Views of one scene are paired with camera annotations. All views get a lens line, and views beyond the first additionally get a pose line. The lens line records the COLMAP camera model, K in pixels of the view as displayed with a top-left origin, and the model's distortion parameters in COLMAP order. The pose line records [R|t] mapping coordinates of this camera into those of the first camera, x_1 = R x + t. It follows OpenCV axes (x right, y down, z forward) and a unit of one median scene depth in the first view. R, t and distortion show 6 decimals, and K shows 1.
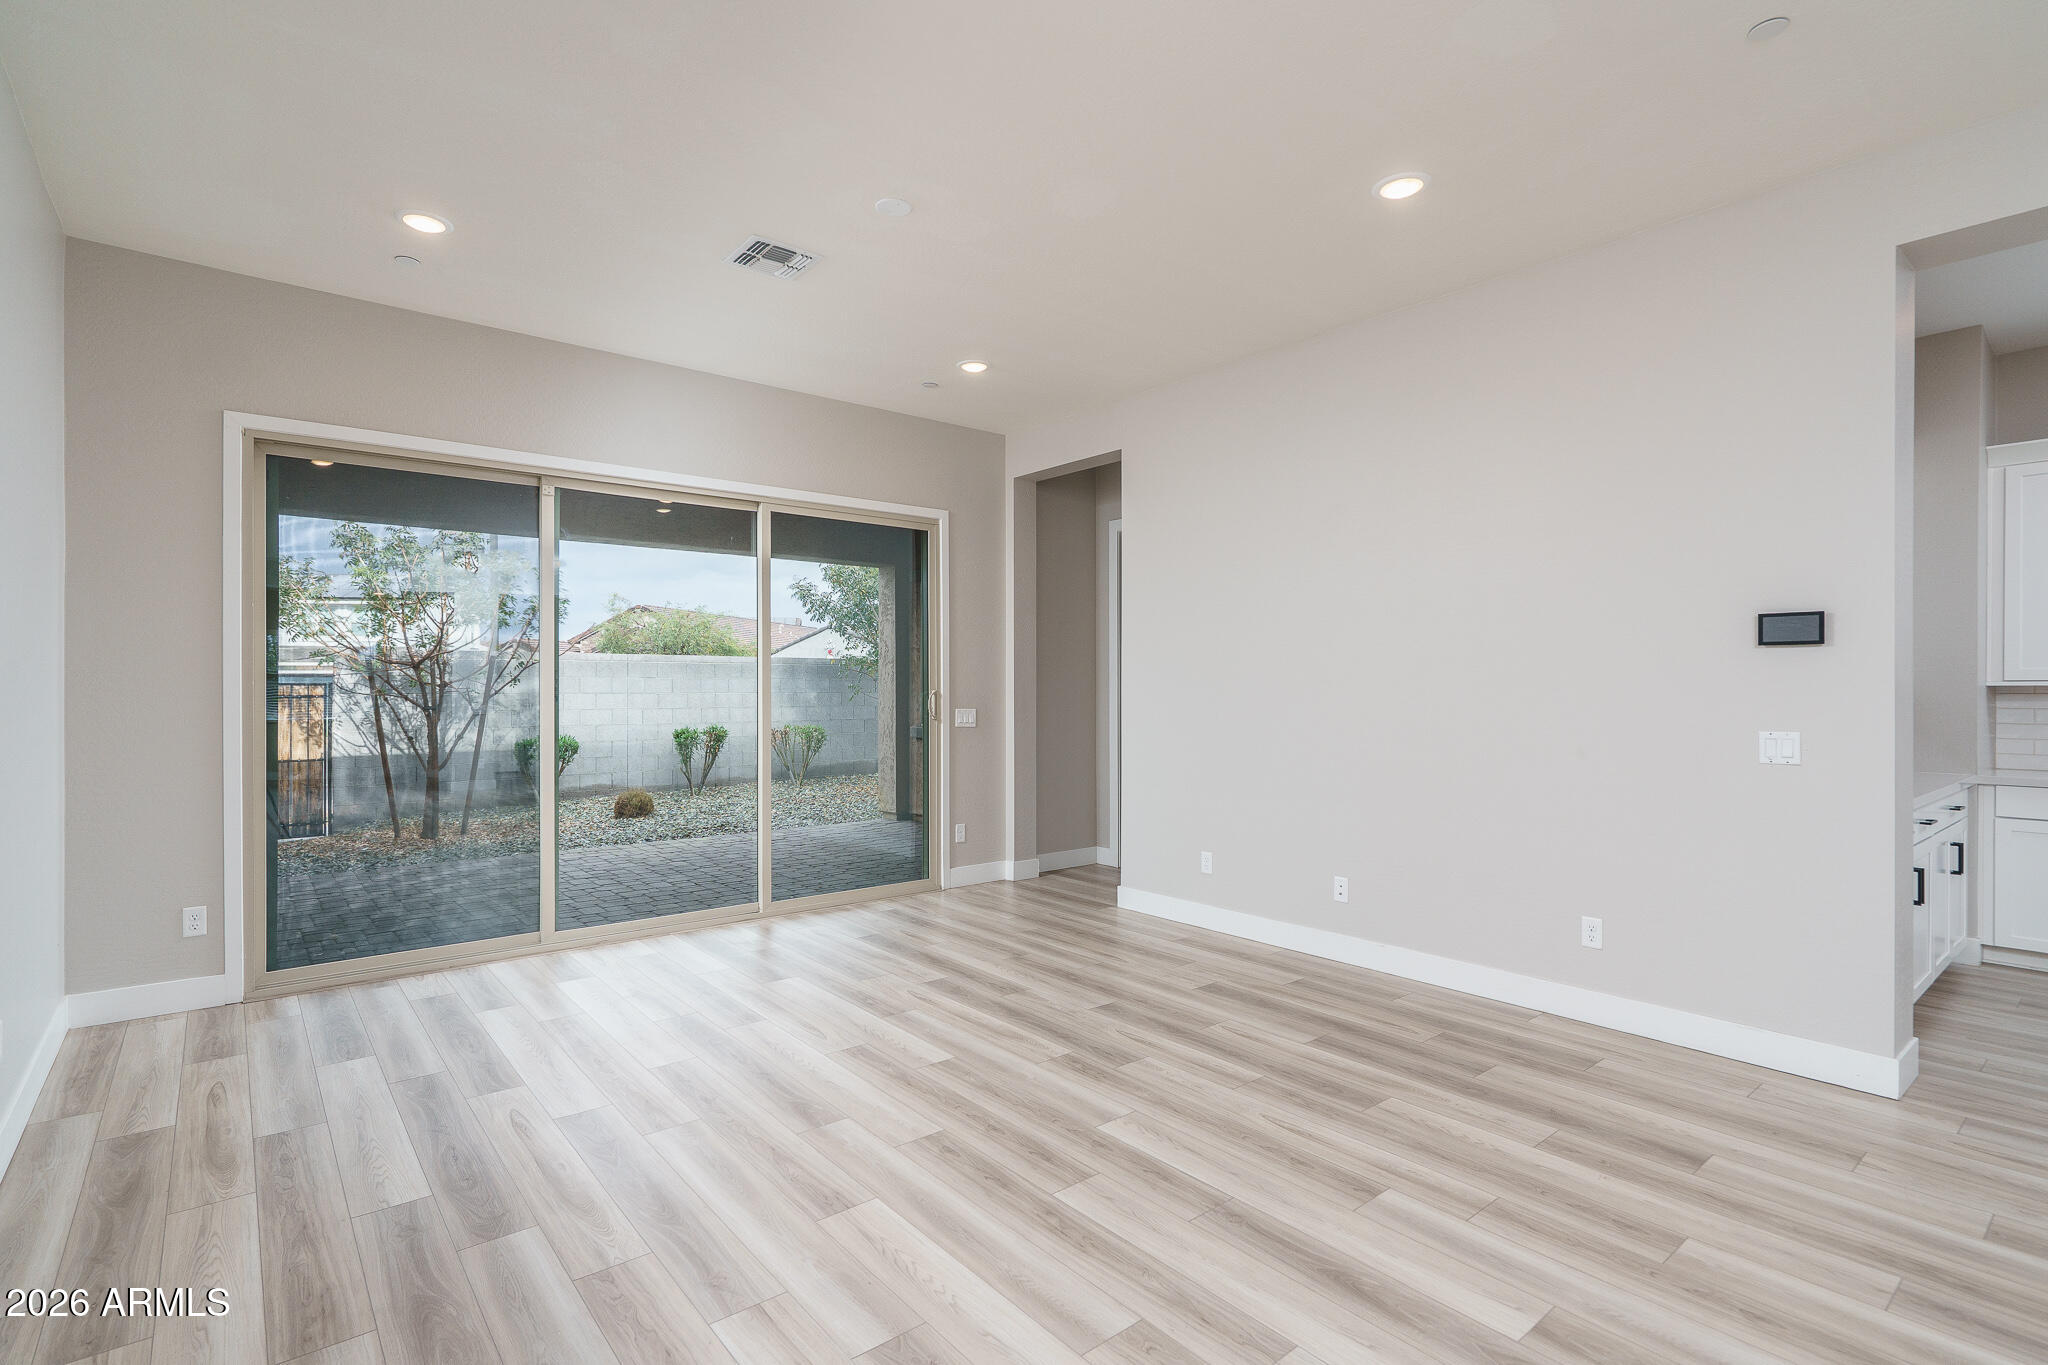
lens RADIAL K [[983.9, 0, 1013.8], [0, 983.9, 692.2], [0, 0, 1]] dist [-0.004059, -0.000969]
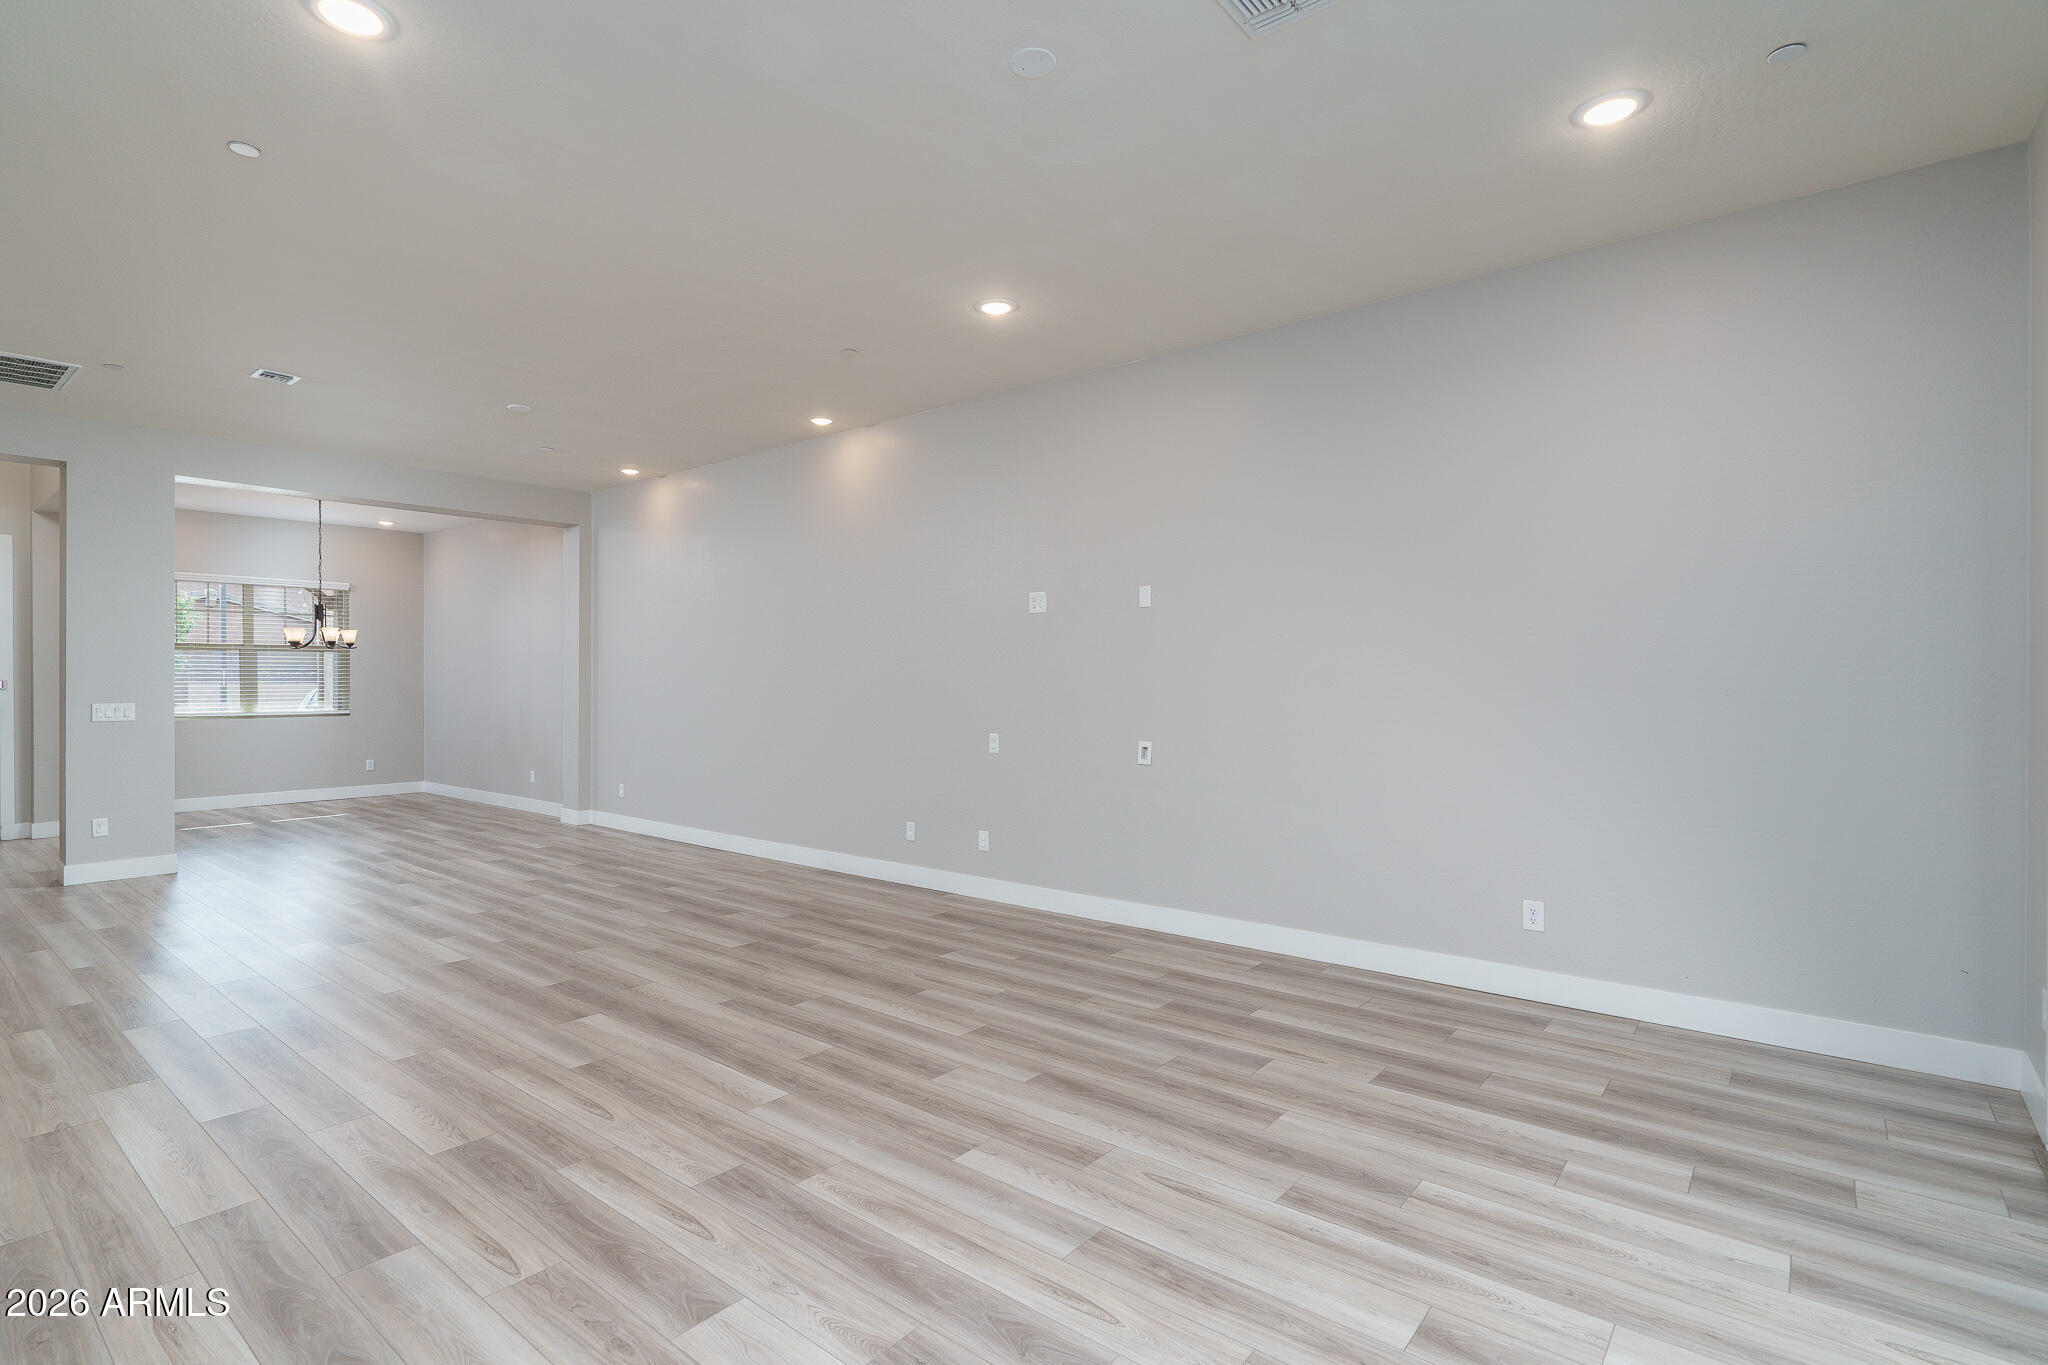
lens RADIAL K [[967.9, 0, 1005.8], [0, 967.9, 689.6], [0, 0, 1]] dist [-0.001562, -0.000053]
pose [[-0.982920, 0.002493, -0.184018, 0.033086], [-0.000026, 0.999906, 0.013683, -0.007888], [0.184035, 0.013454, -0.982828, 1.516890]]
